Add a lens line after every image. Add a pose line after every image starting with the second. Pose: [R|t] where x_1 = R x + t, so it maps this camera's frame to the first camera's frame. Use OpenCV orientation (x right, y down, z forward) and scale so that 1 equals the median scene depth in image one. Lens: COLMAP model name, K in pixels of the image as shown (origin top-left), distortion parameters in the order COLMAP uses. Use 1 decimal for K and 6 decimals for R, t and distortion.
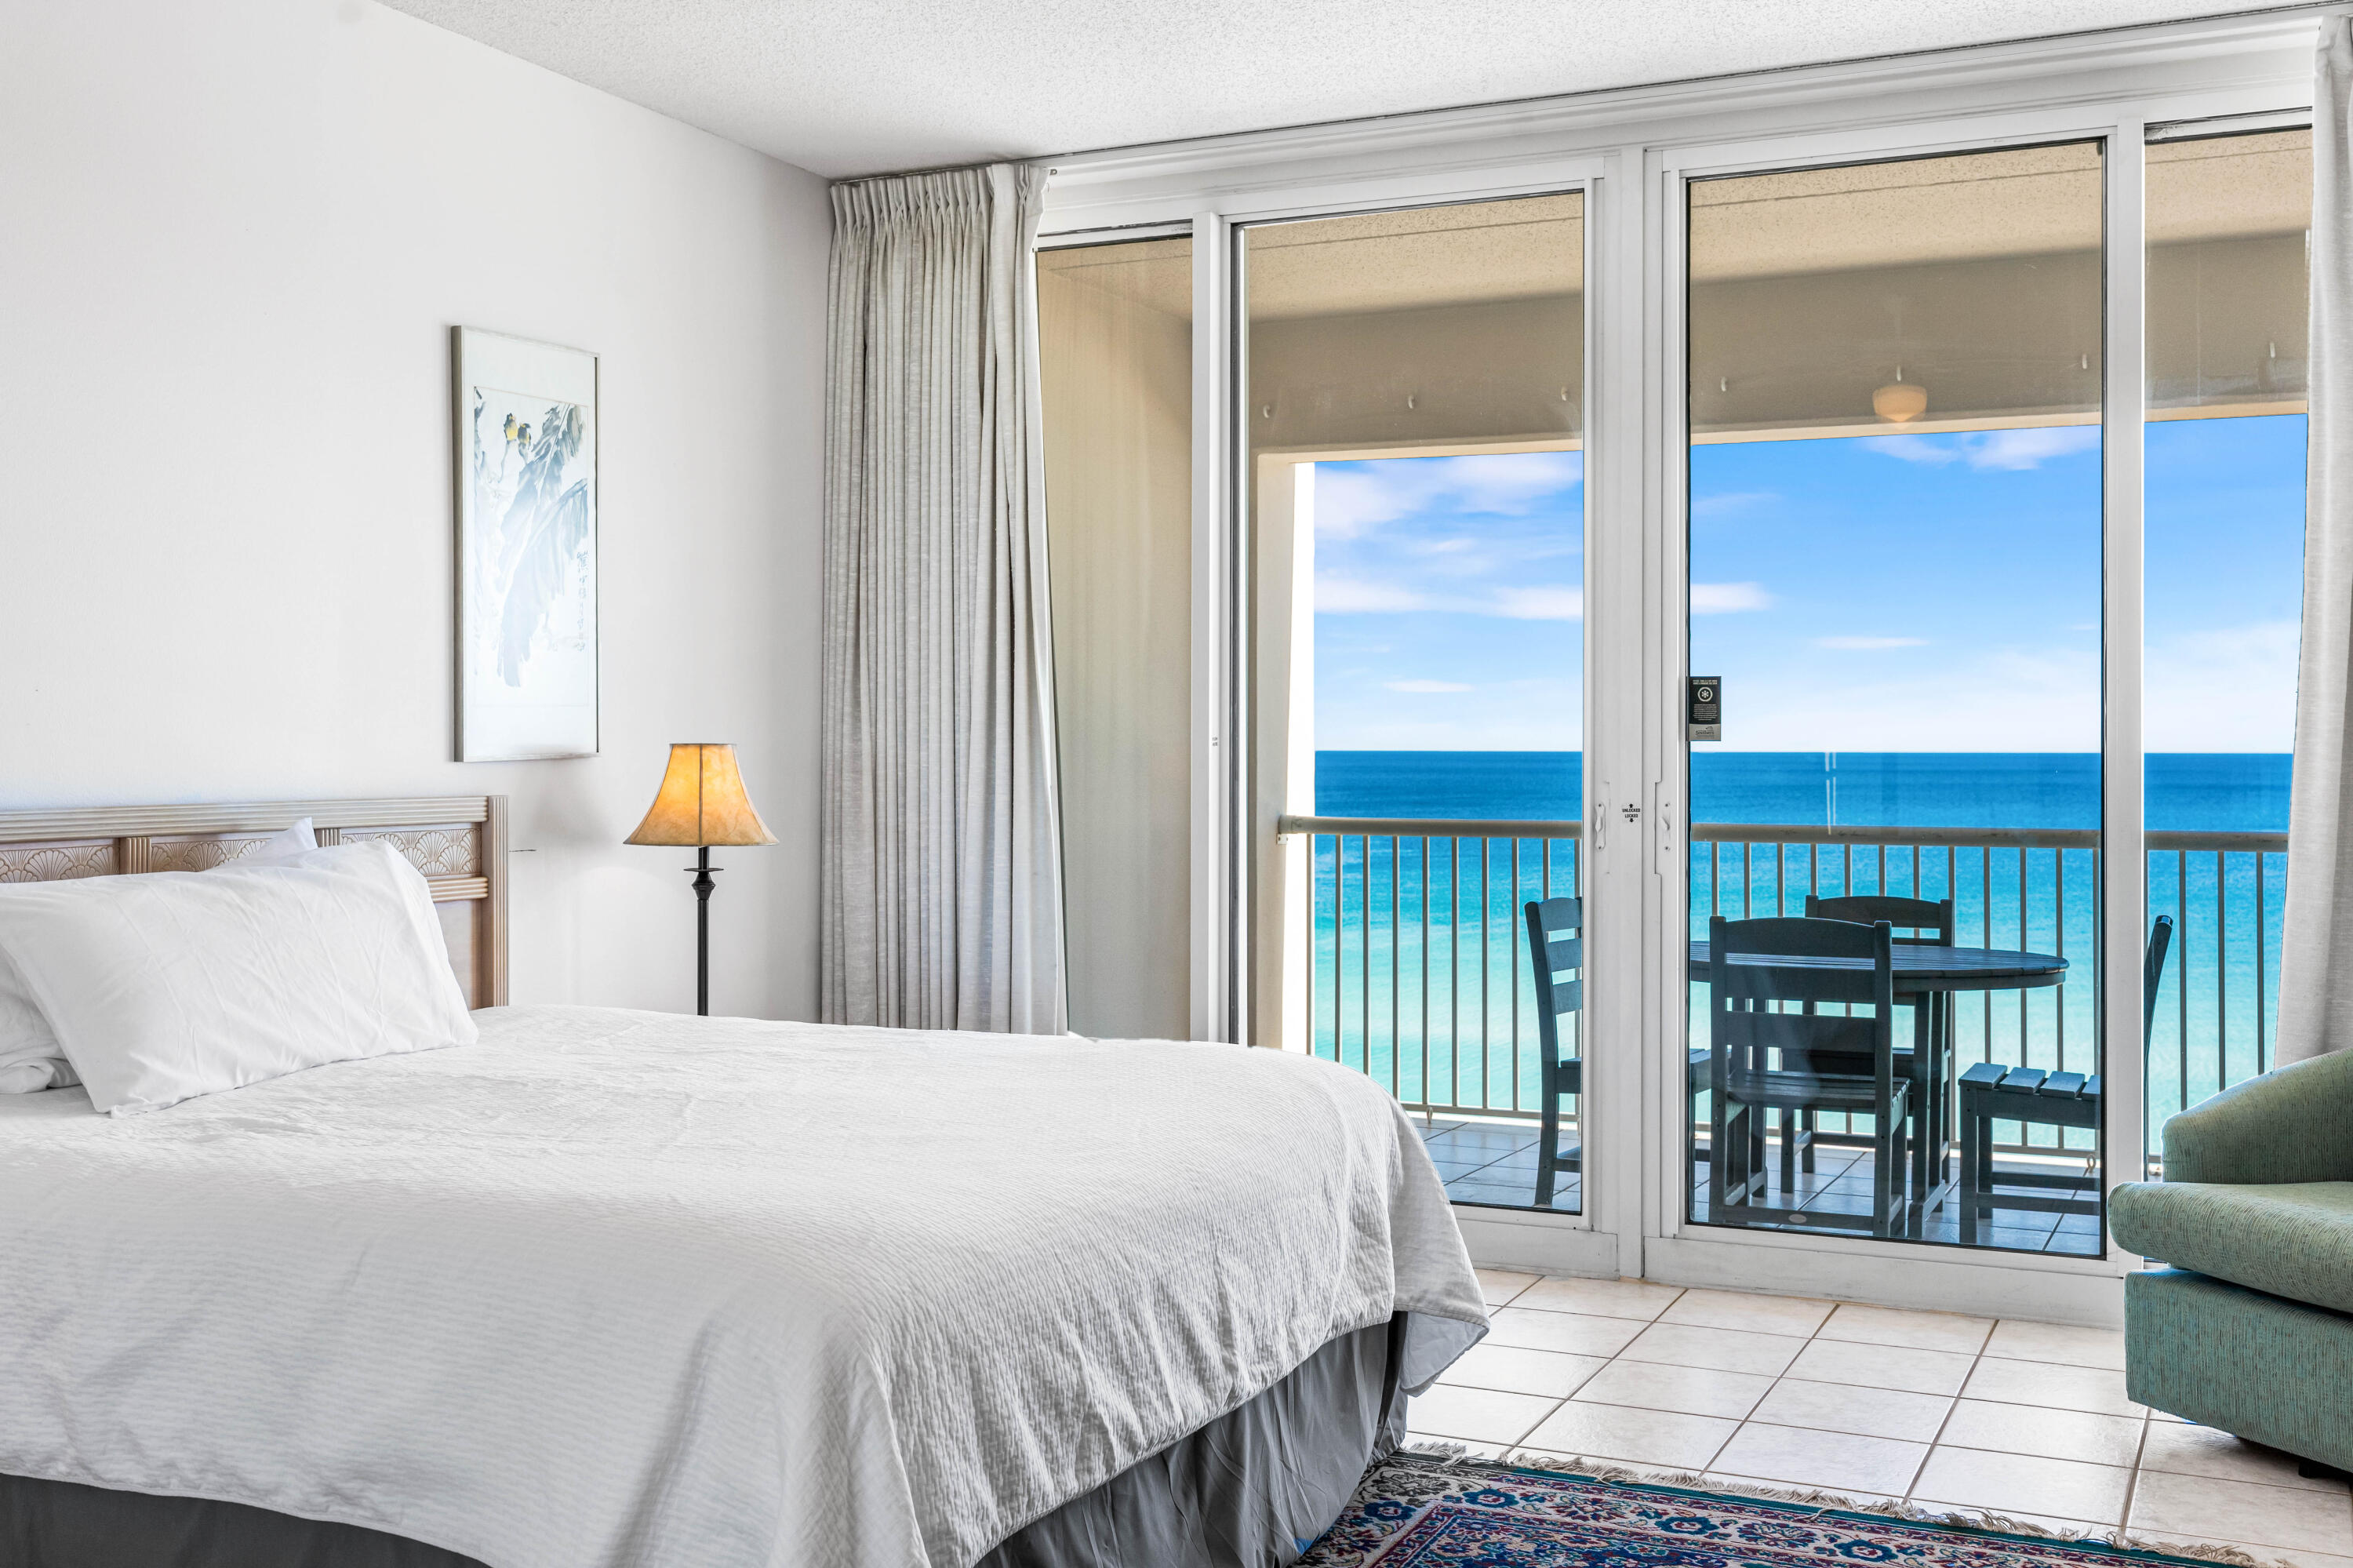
lens RADIAL K [[2331.5, 0, 1075.5], [0, 2331.5, 757.6], [0, 0, 1]] dist [0.004759, 0.000000]
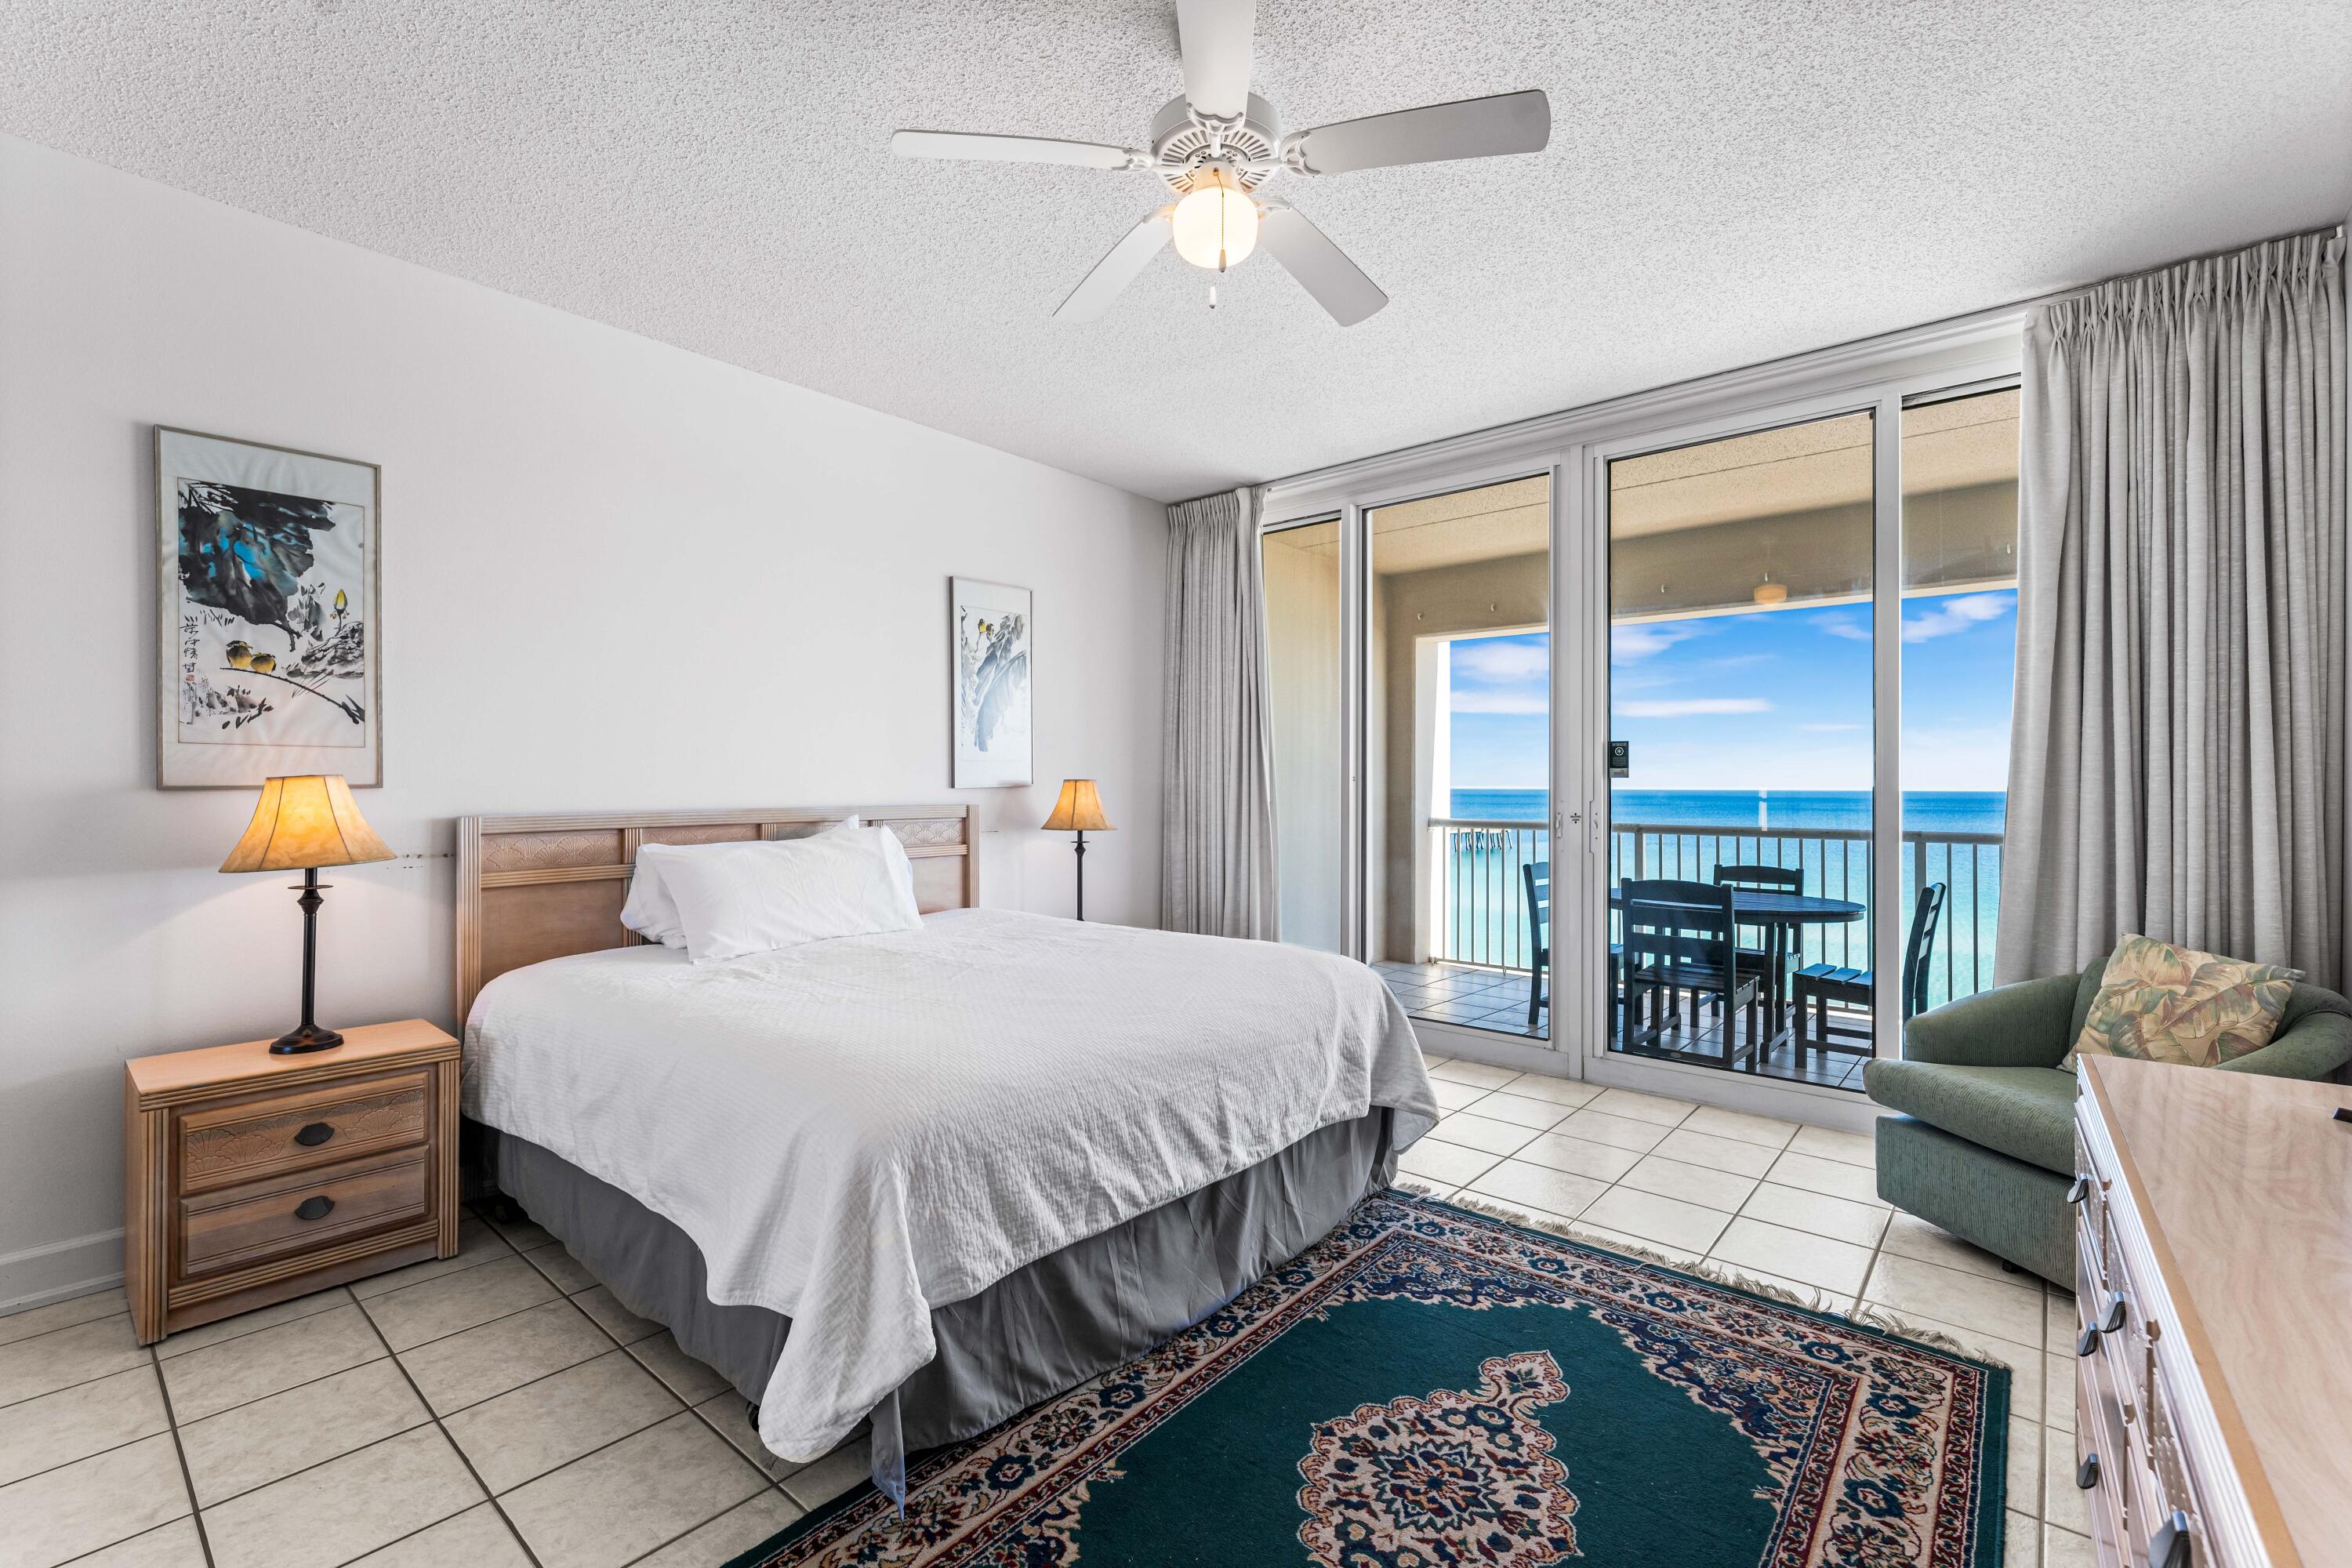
lens RADIAL K [[972.2, 0, 1170.8], [0, 972.2, 786.7], [0, 0, 1]] dist [0.003249, -0.001912]
pose [[0.967345, 0.000644, -0.253462, 0.140061], [-0.002008, 0.999985, -0.005124, 0.004577], [0.253454, 0.005466, 0.967332, 0.221092]]
